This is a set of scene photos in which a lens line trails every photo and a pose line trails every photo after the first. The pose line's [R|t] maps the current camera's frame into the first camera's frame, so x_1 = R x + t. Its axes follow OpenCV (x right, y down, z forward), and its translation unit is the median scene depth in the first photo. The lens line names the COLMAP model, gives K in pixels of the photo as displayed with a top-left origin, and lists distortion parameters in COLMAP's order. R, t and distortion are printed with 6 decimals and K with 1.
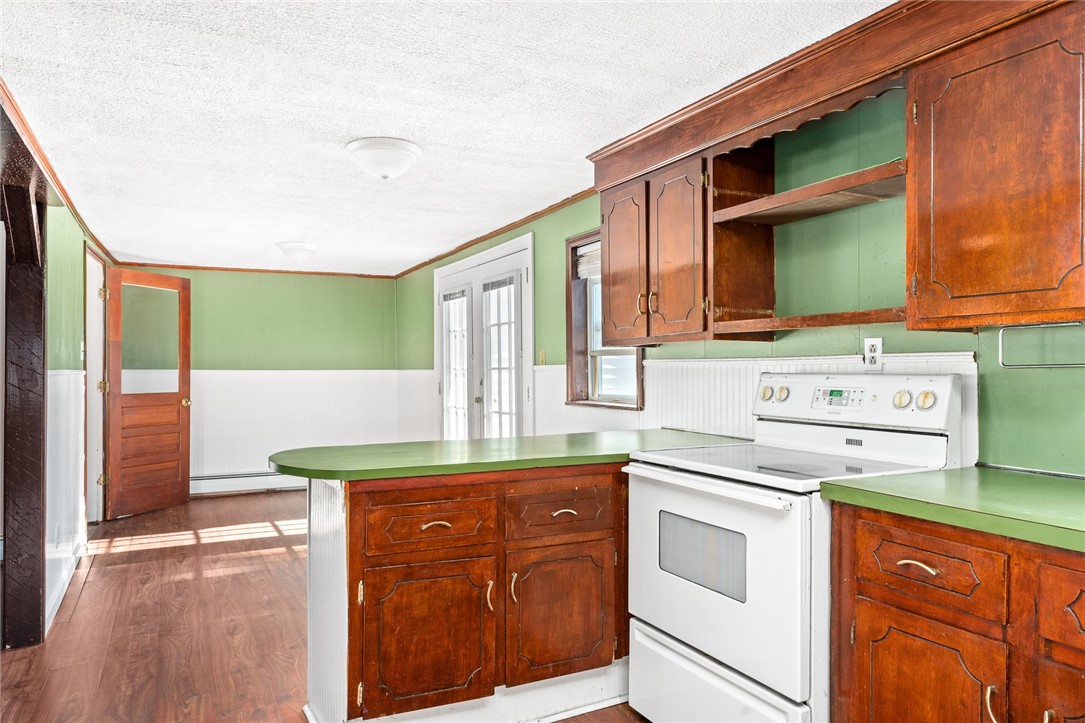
lens RADIAL K [[732.7, 0, 535.1], [0, 732.7, 366.3], [0, 0, 1]] dist [0.000049, 0.001268]
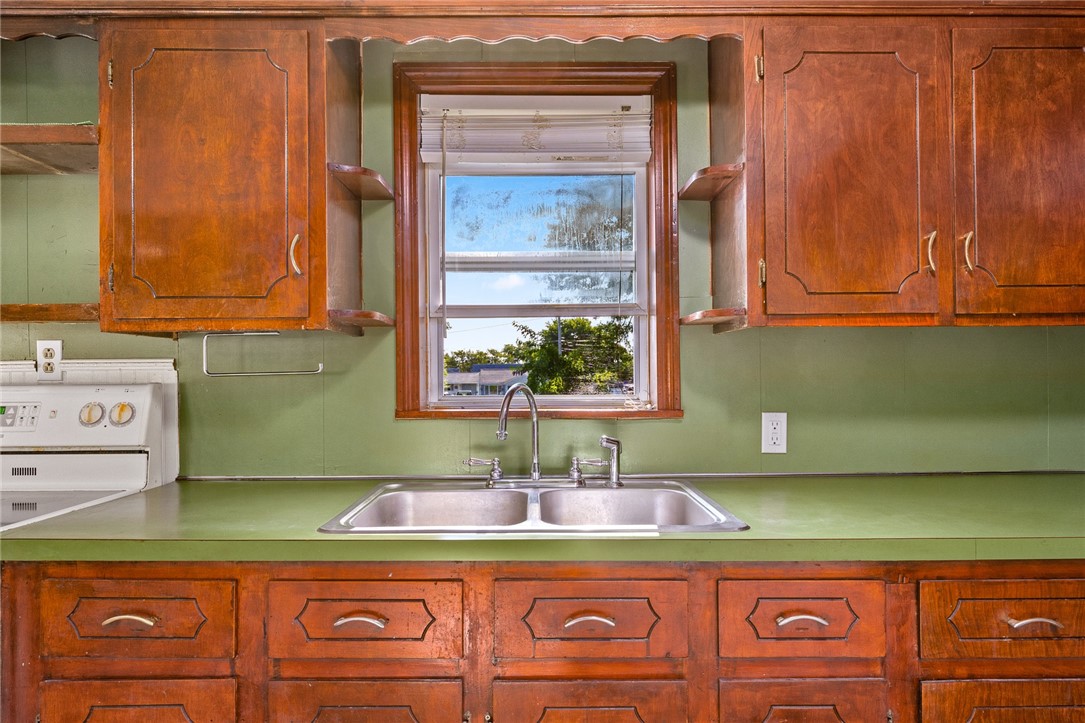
lens RADIAL K [[665.8, 0, 552.5], [0, 665.8, 375.1], [0, 0, 1]] dist [-0.007906, 0.003839]
pose [[0.444406, -0.007405, 0.895795, 0.058629], [0.004022, 0.999972, 0.006270, -0.002694], [-0.895816, 0.000817, 0.444424, 0.206049]]
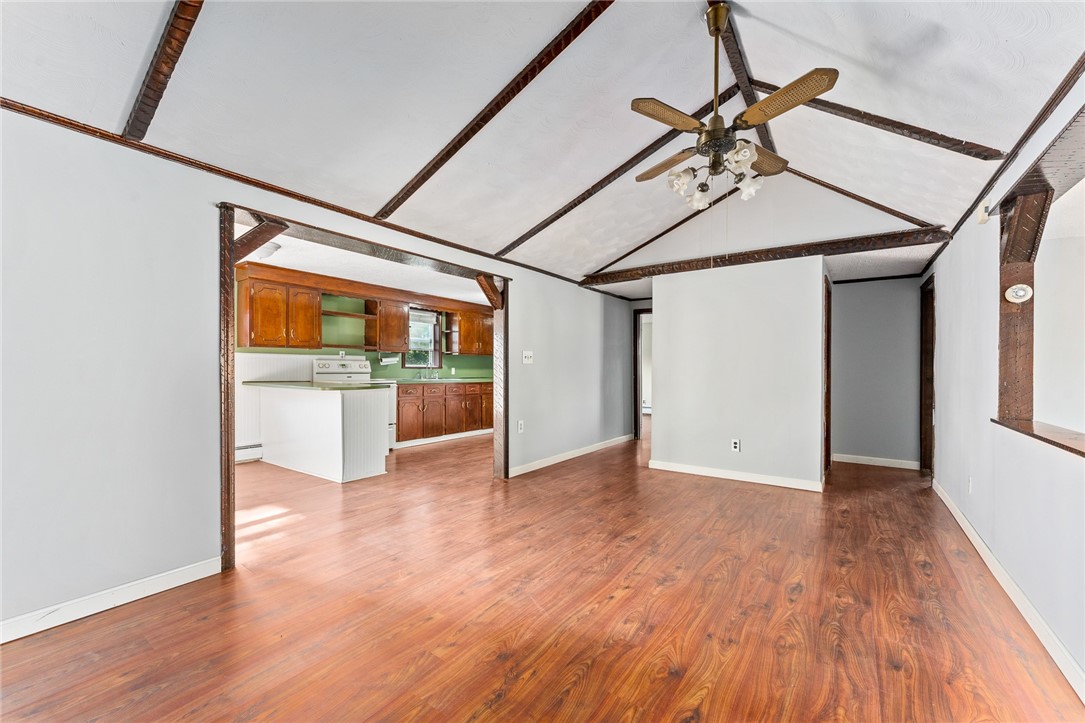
lens RADIAL K [[421.3, 0, 545.8], [0, 421.3, 363.5], [0, 0, 1]] dist [-0.002082, 0.000001]
pose [[-0.476831, 0.010214, 0.878935, -2.530168], [-0.005924, 0.999872, -0.014834, 0.066907], [-0.878975, -0.012280, -0.476710, 1.365909]]
